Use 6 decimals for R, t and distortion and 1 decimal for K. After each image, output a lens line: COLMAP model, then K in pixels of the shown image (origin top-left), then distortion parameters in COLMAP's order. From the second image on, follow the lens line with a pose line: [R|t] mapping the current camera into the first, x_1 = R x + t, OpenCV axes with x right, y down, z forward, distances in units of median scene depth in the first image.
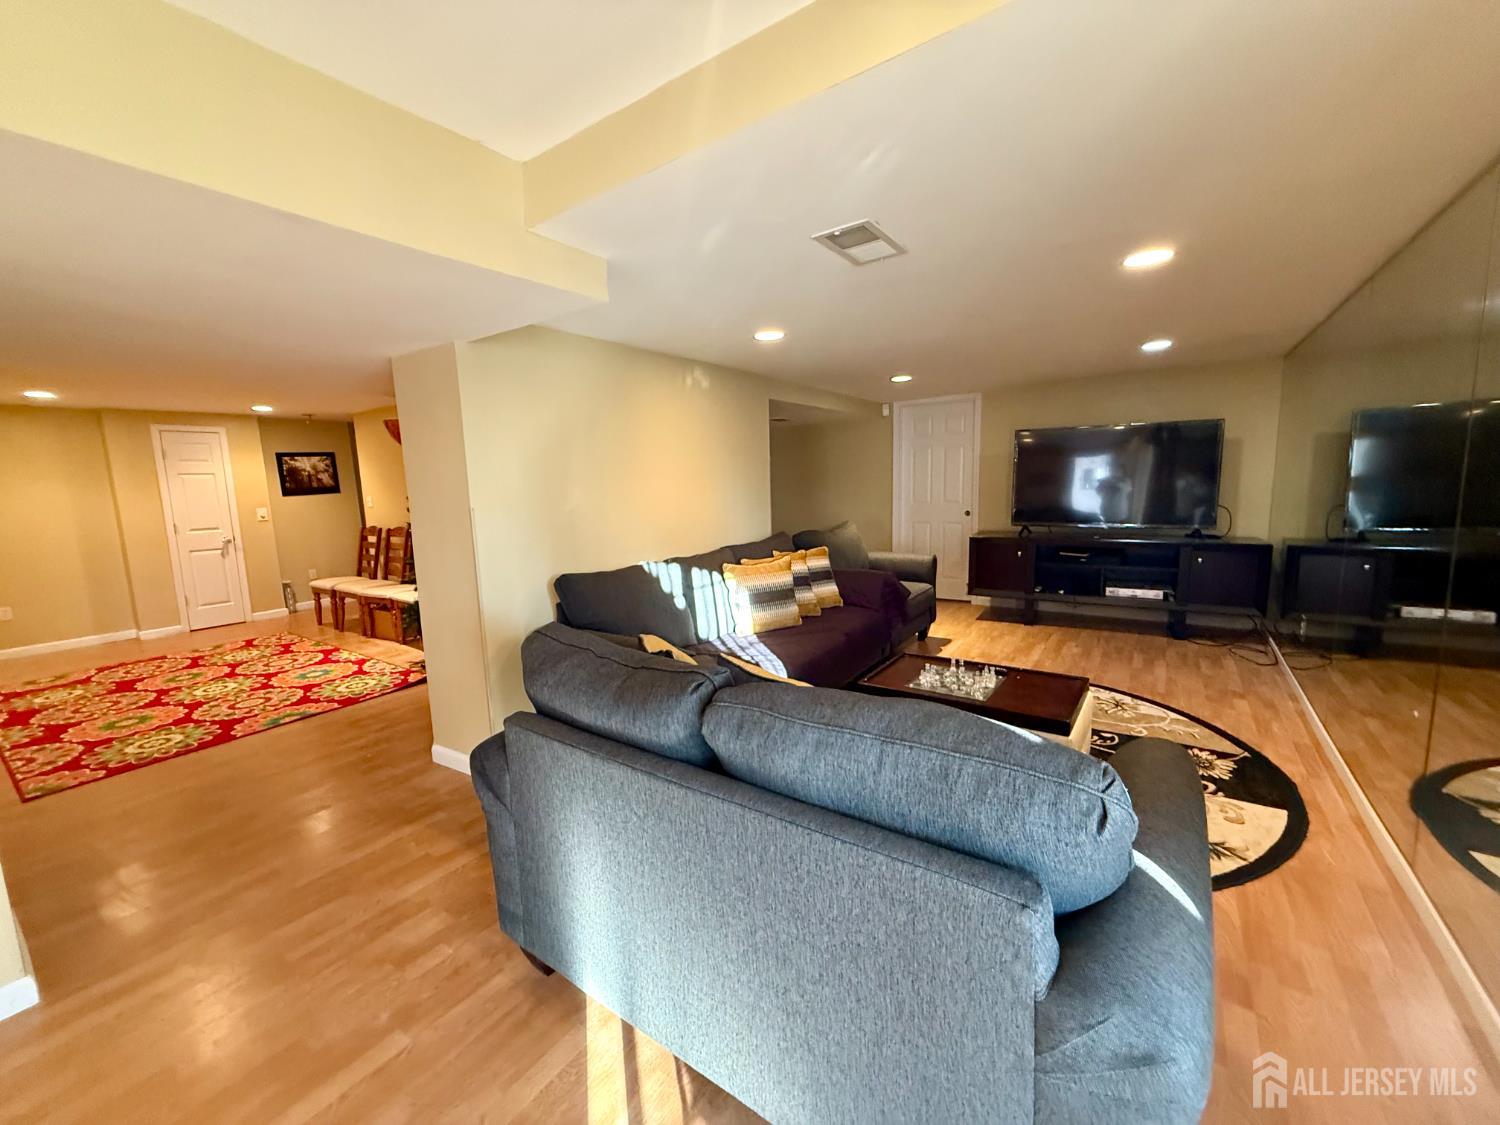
lens RADIAL K [[597.0, 0, 746.7], [0, 597.0, 562.6], [0, 0, 1]] dist [0.000136, 0.000116]
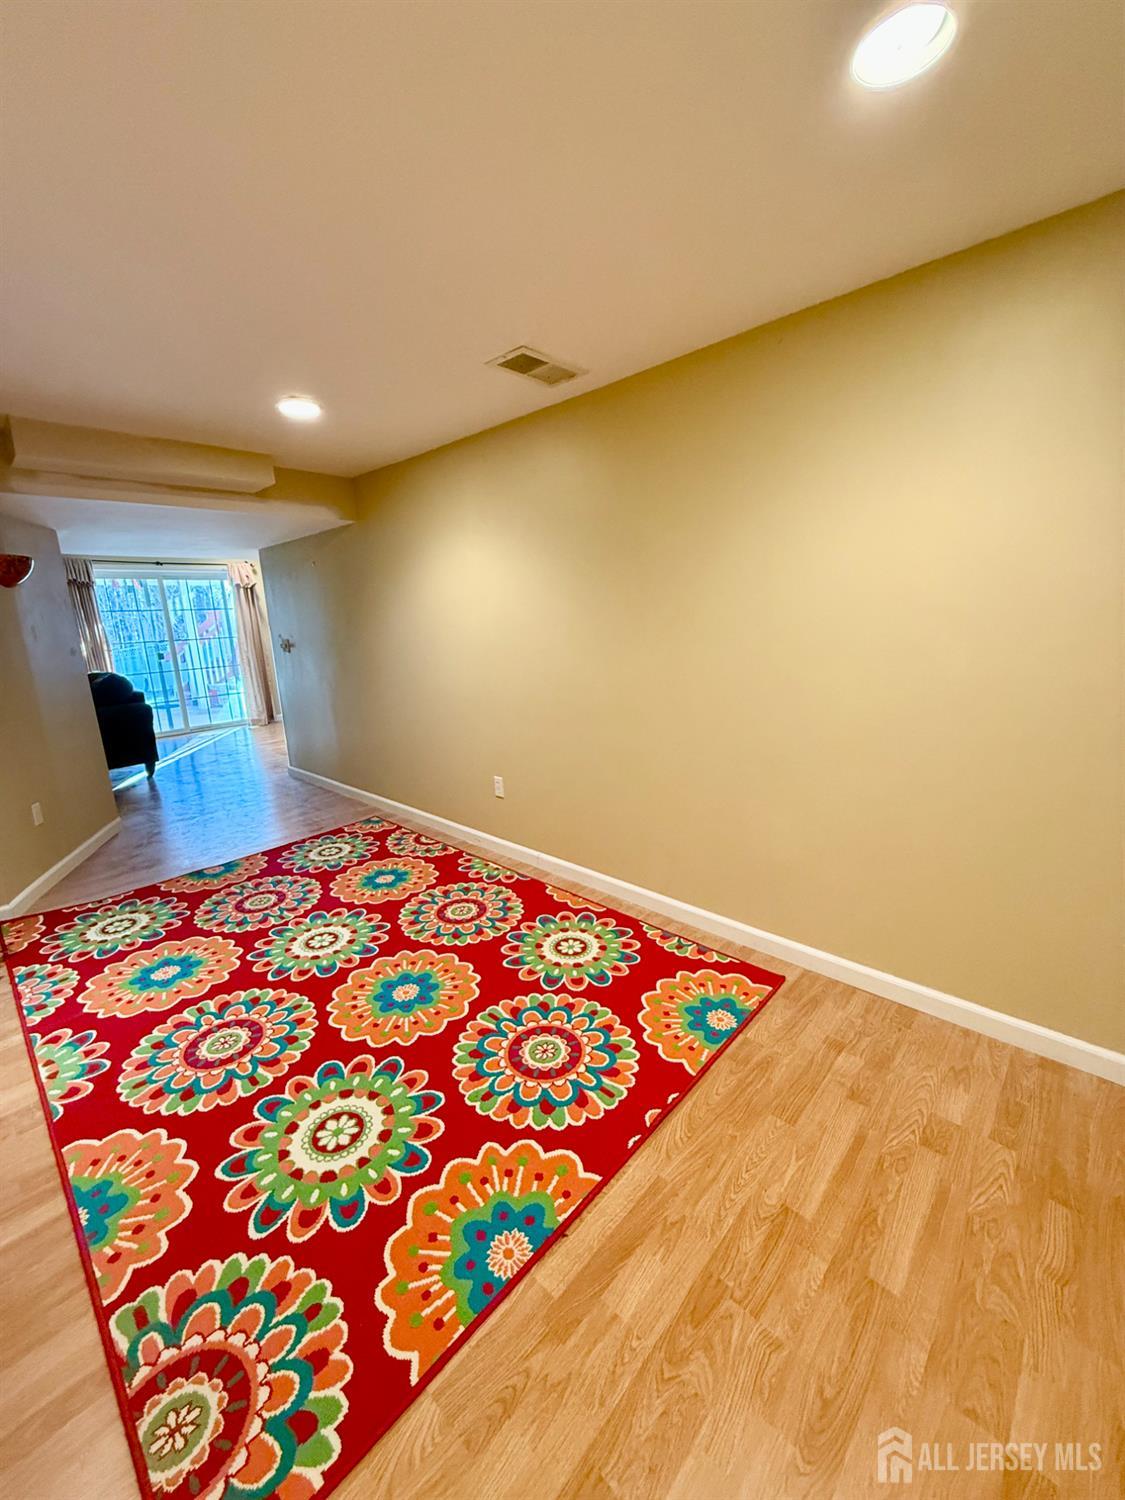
lens RADIAL K [[598.0, 0, 562.0], [0, 598.0, 746.1], [0, 0, 1]] dist [0.000518, -0.000321]
pose [[-0.985574, 0.041155, 0.164164, -1.193860], [0.096305, 0.934007, 0.344030, -0.151383], [-0.139171, 0.354877, -0.924497, 1.405055]]
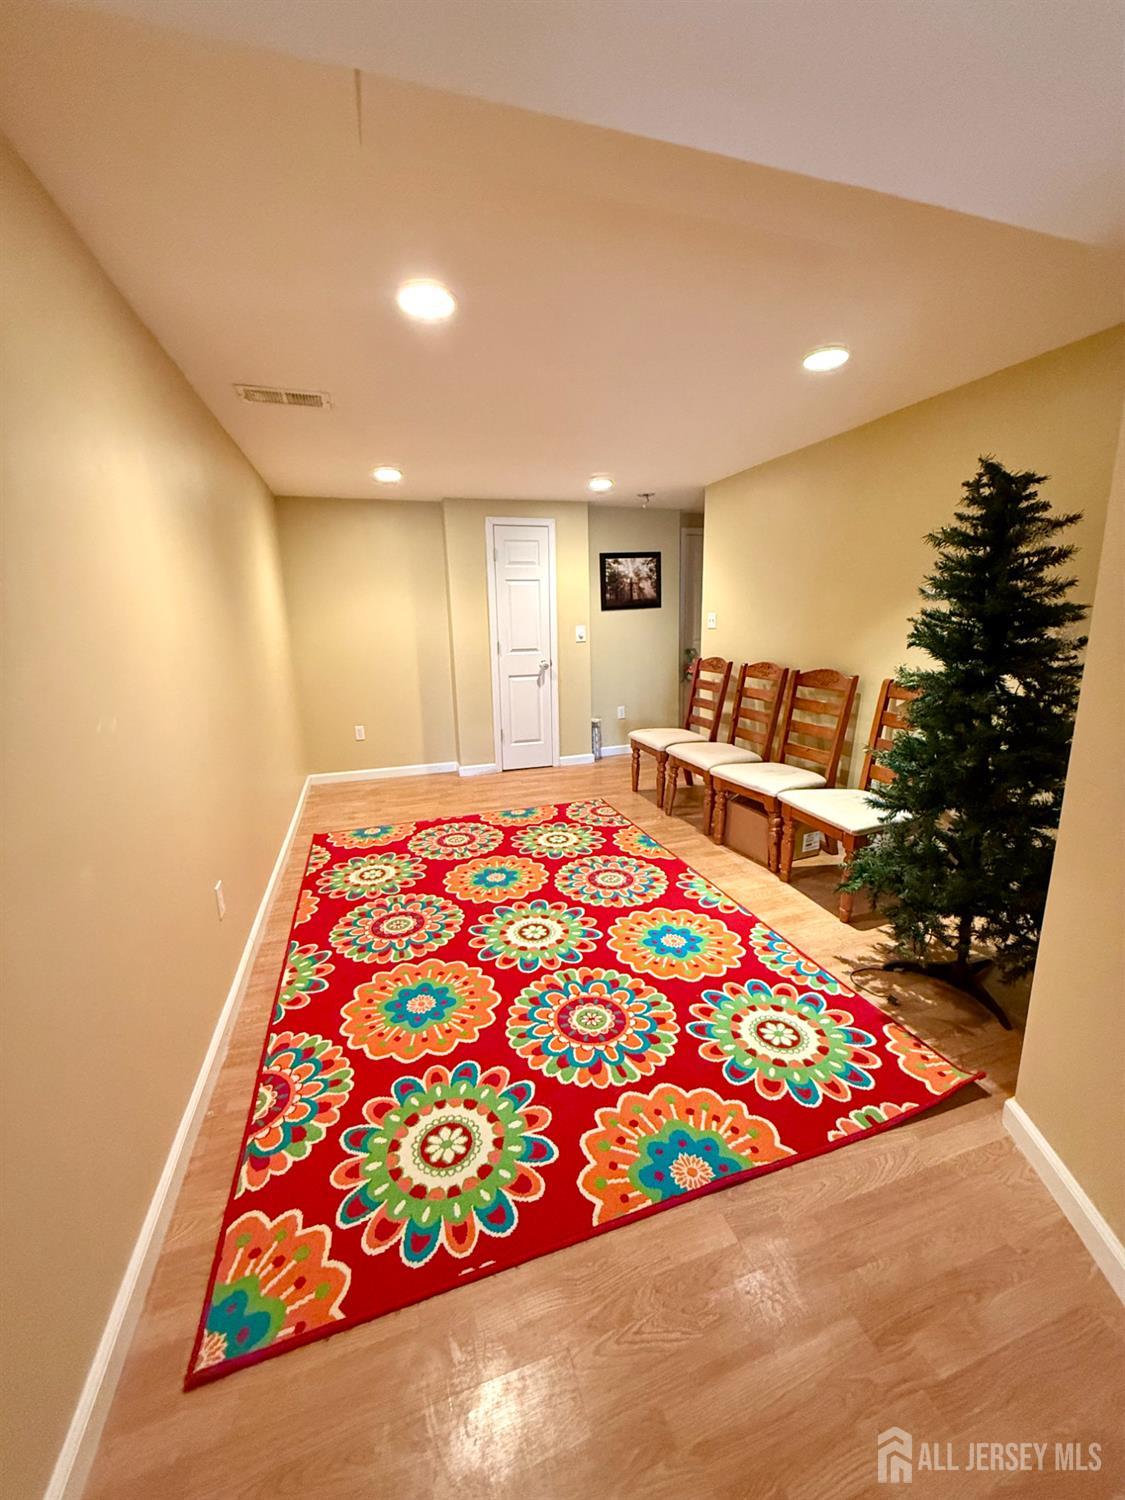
lens RADIAL K [[598.0, 0, 562.0], [0, 598.0, 746.1], [0, 0, 1]] dist [0.000518, -0.000321]
pose [[0.796689, 0.146601, -0.586340, -0.526102], [-0.088451, 0.987972, 0.126837, -0.048649], [0.597882, -0.049187, 0.800074, 0.528957]]
